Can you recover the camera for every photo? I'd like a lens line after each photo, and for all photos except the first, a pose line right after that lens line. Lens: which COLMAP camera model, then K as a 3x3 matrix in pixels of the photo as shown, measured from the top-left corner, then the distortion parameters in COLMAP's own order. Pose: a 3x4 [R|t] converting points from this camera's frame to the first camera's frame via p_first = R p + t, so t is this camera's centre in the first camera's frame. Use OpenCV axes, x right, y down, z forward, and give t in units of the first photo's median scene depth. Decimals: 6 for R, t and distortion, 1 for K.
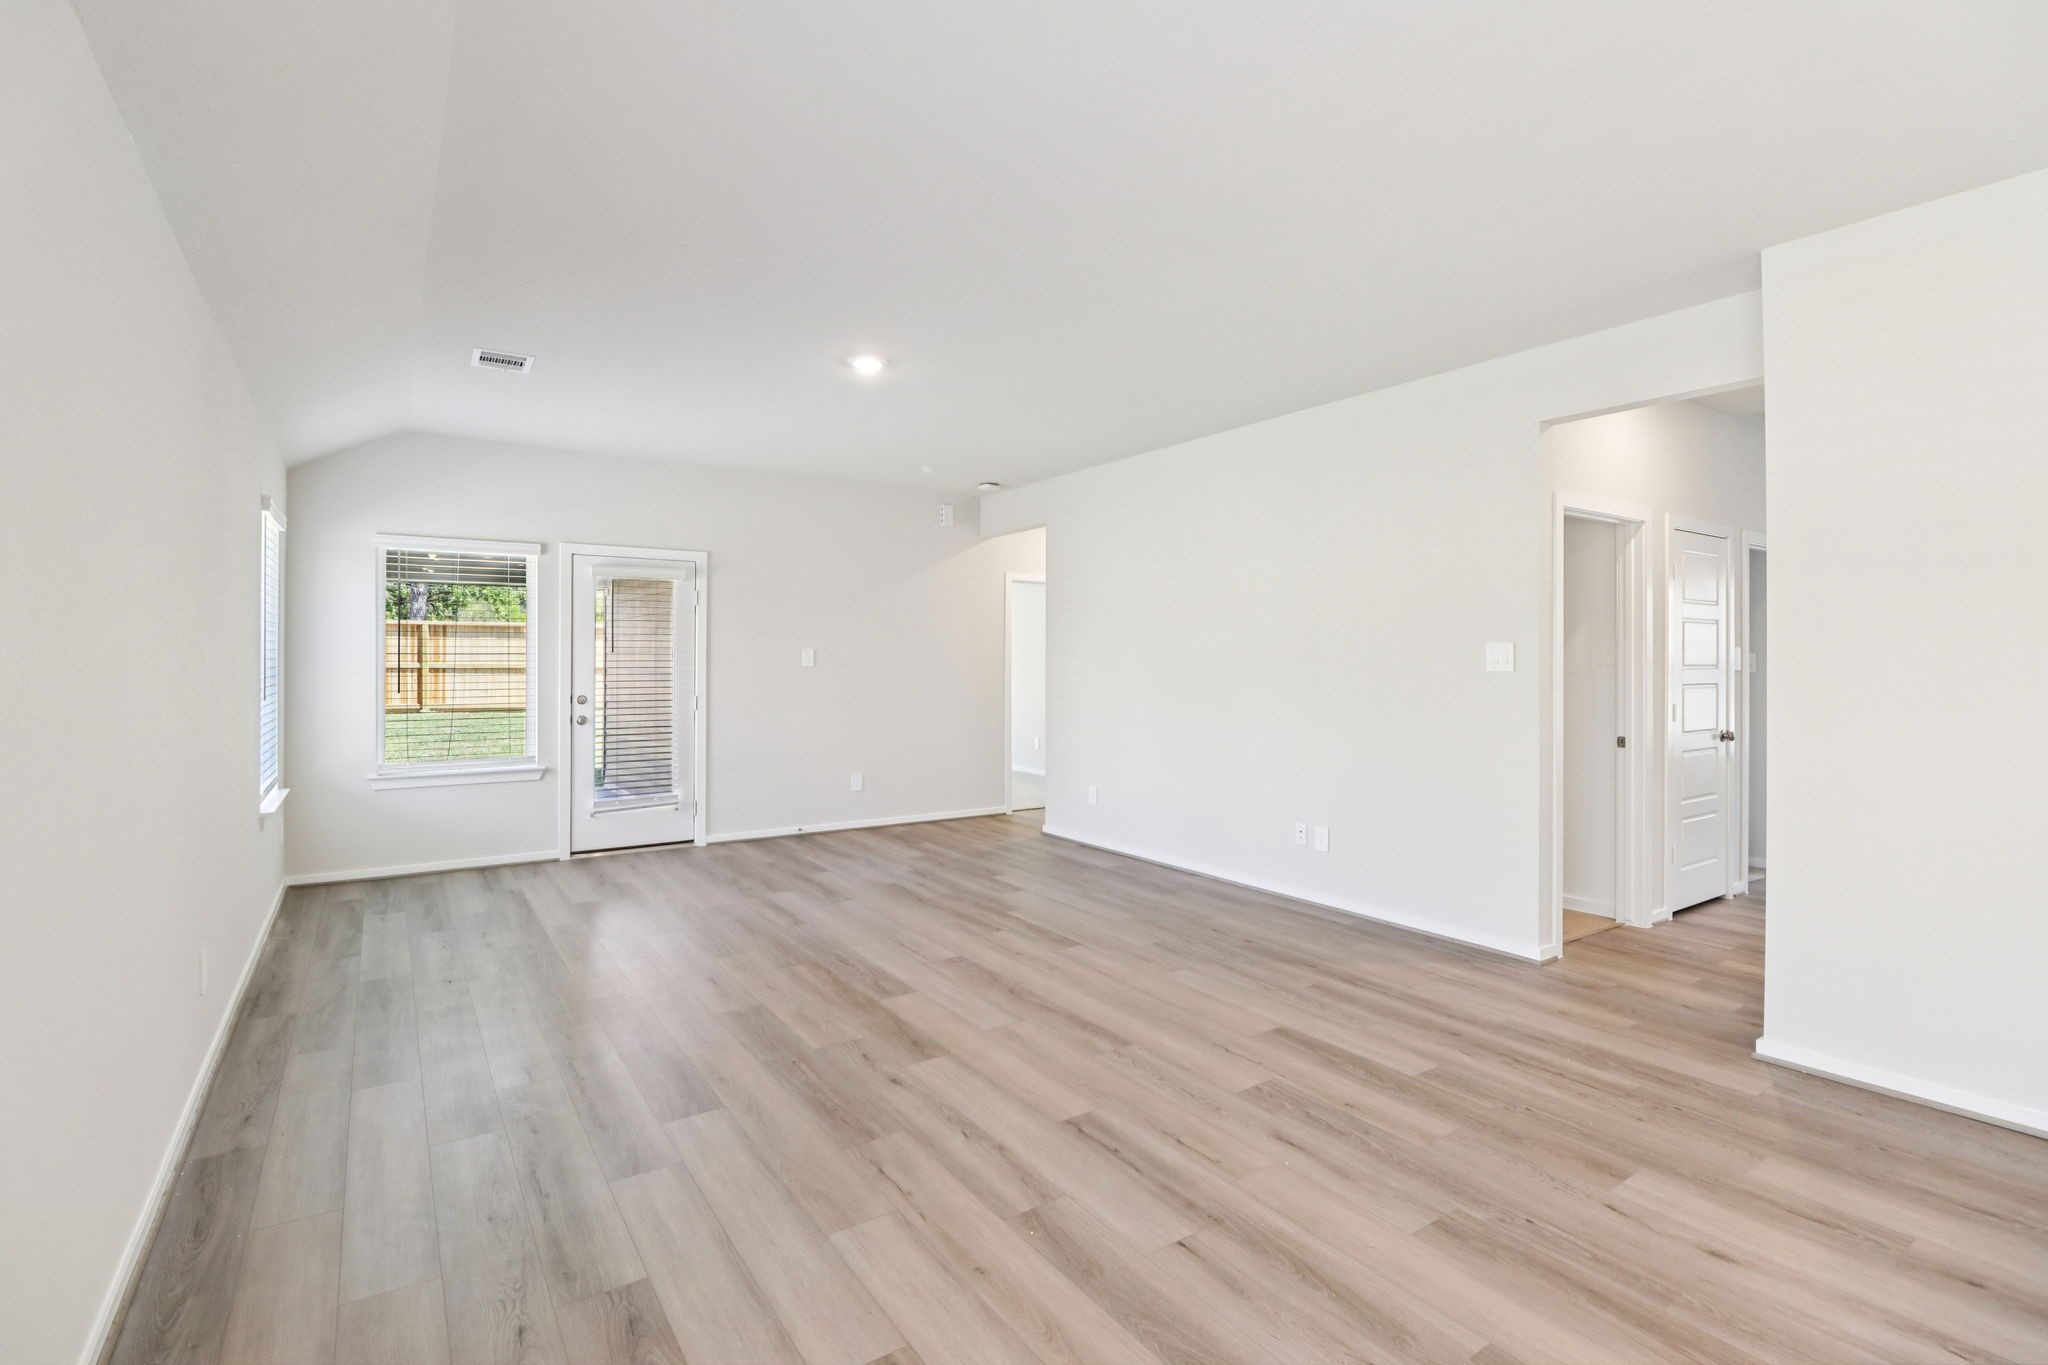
lens RADIAL K [[951.2, 0, 1024.8], [0, 951.2, 661.4], [0, 0, 1]] dist [-0.001389, -0.000165]
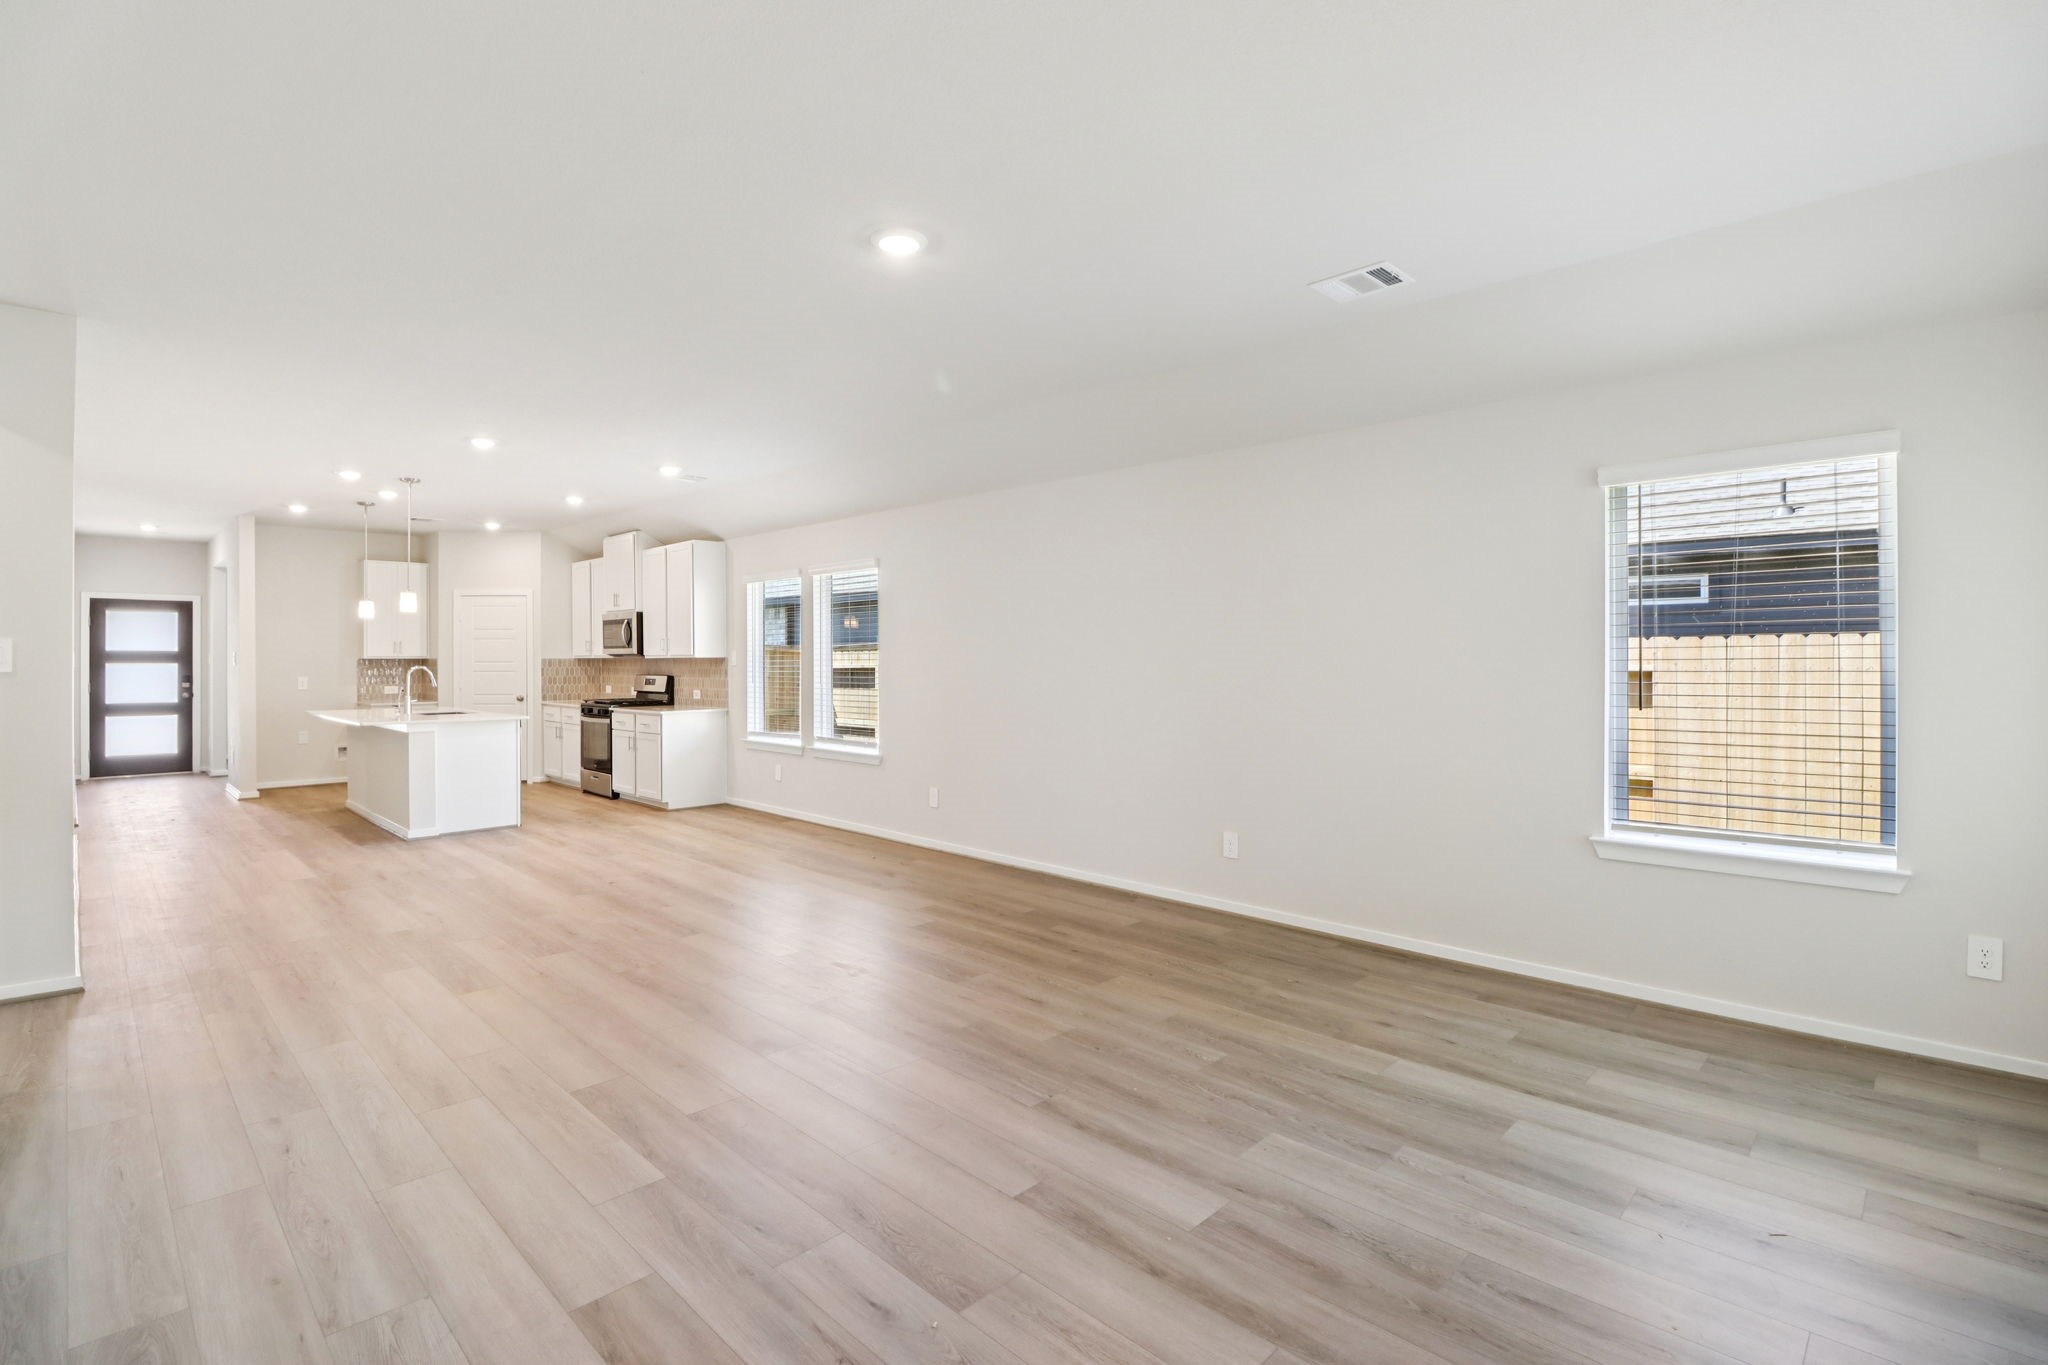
lens RADIAL K [[948.8, 0, 1025.9], [0, 948.8, 650.5], [0, 0, 1]] dist [-0.001936, -0.006331]
pose [[-0.979898, -0.000644, -0.199499, -0.088973], [0.000723, 0.999977, -0.006778, -0.003832], [0.199499, -0.006786, -0.979875, 1.293824]]
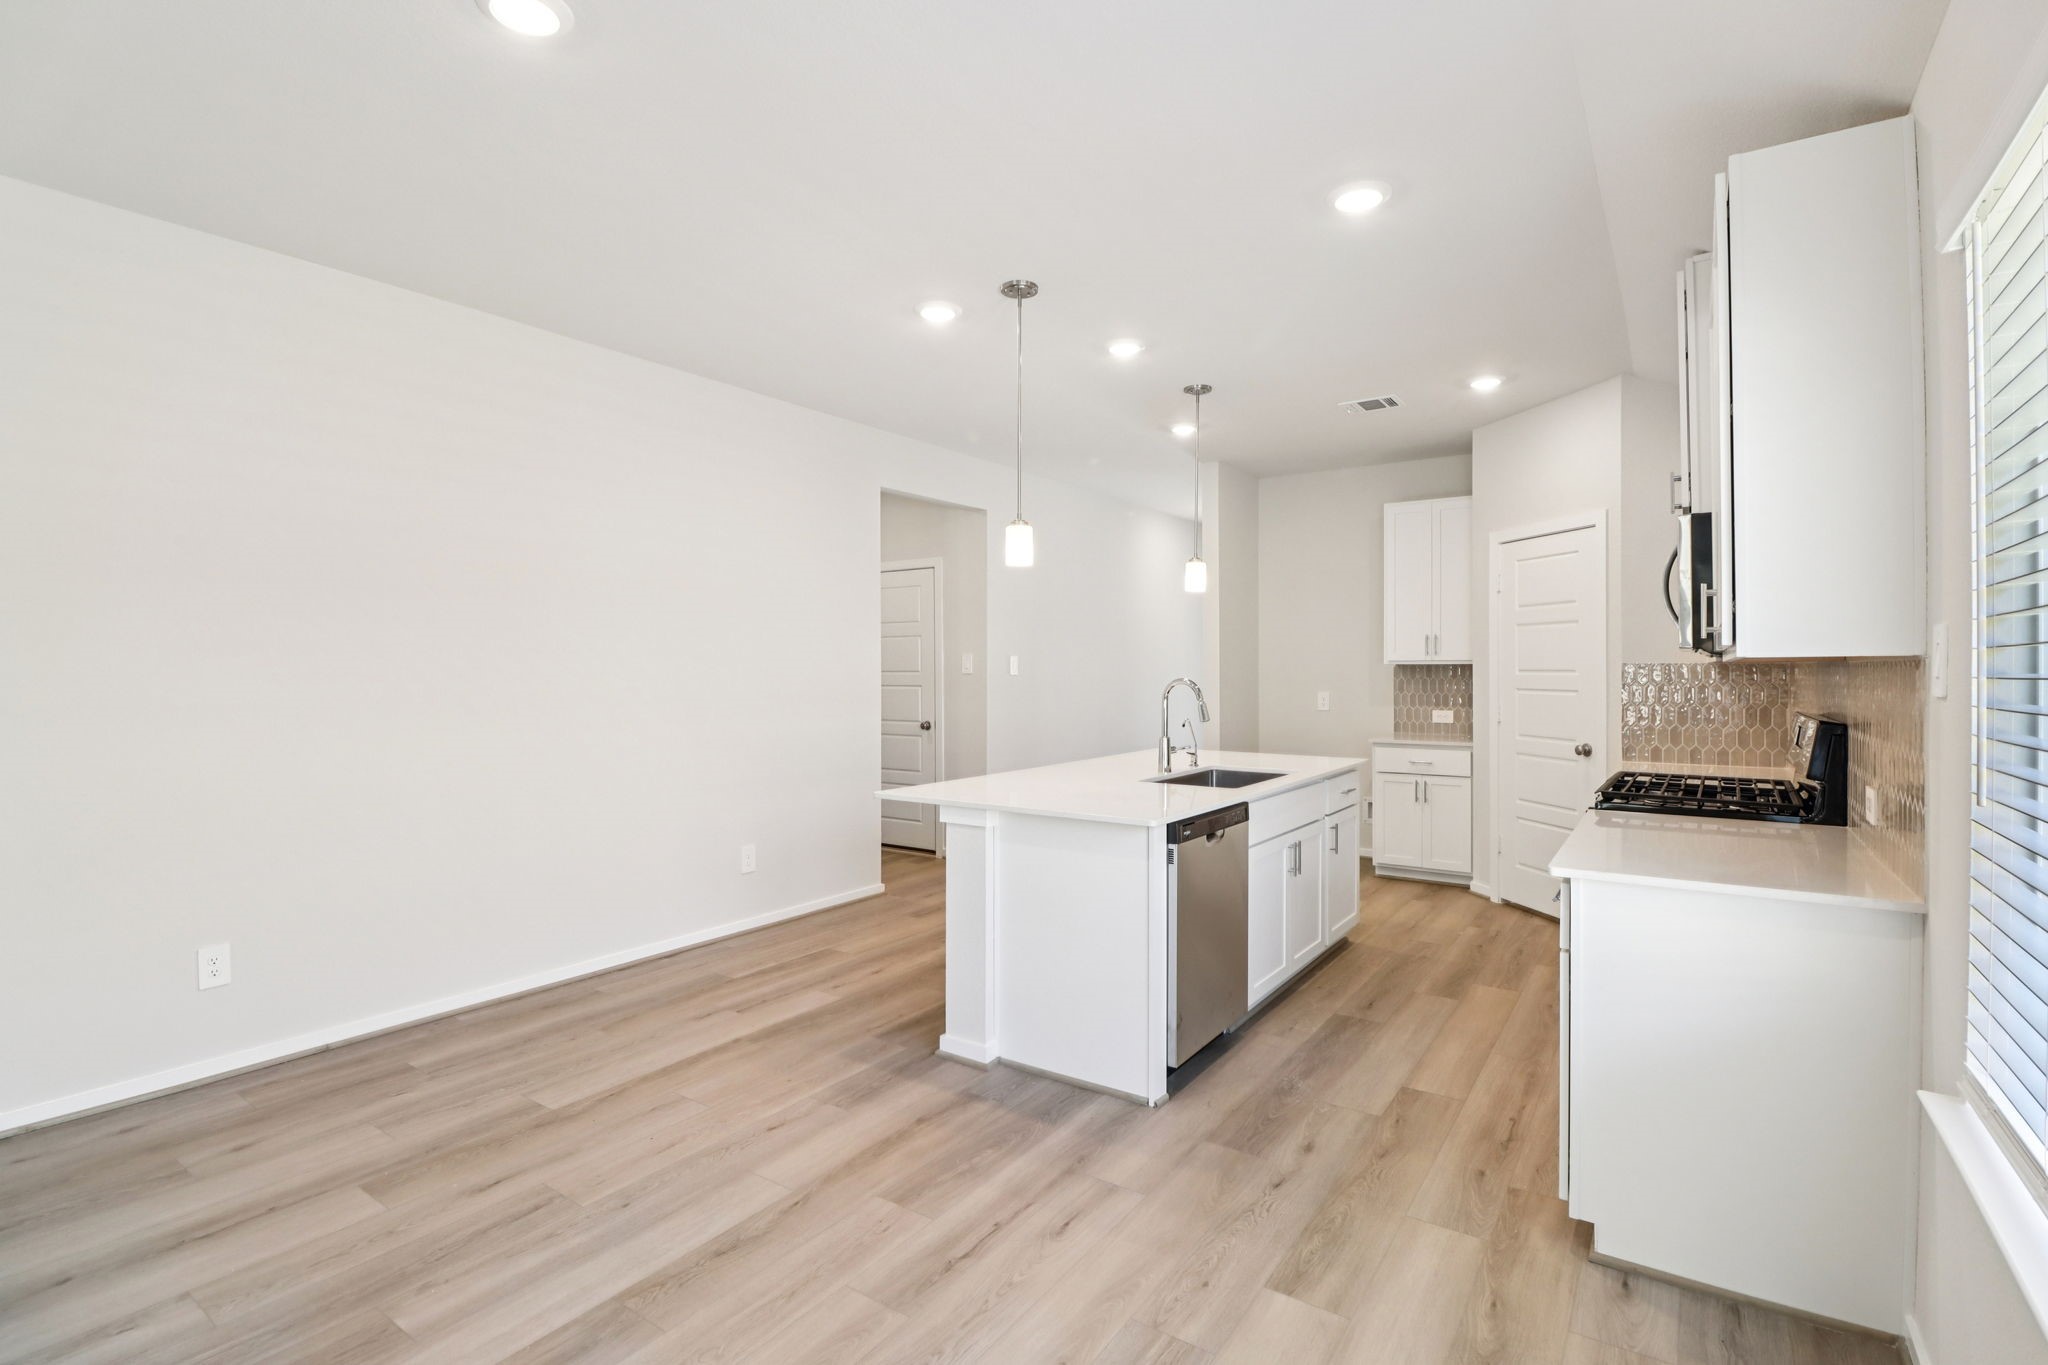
lens RADIAL K [[936.8, 0, 1024.0], [0, 936.8, 682.5], [0, 0, 1]] dist [0.000289, -0.026934]
pose [[-0.353483, -0.011640, 0.935369, -0.098036], [0.006594, 0.999867, 0.014934, 0.000035], [-0.935418, 0.011447, -0.353359, 0.125316]]
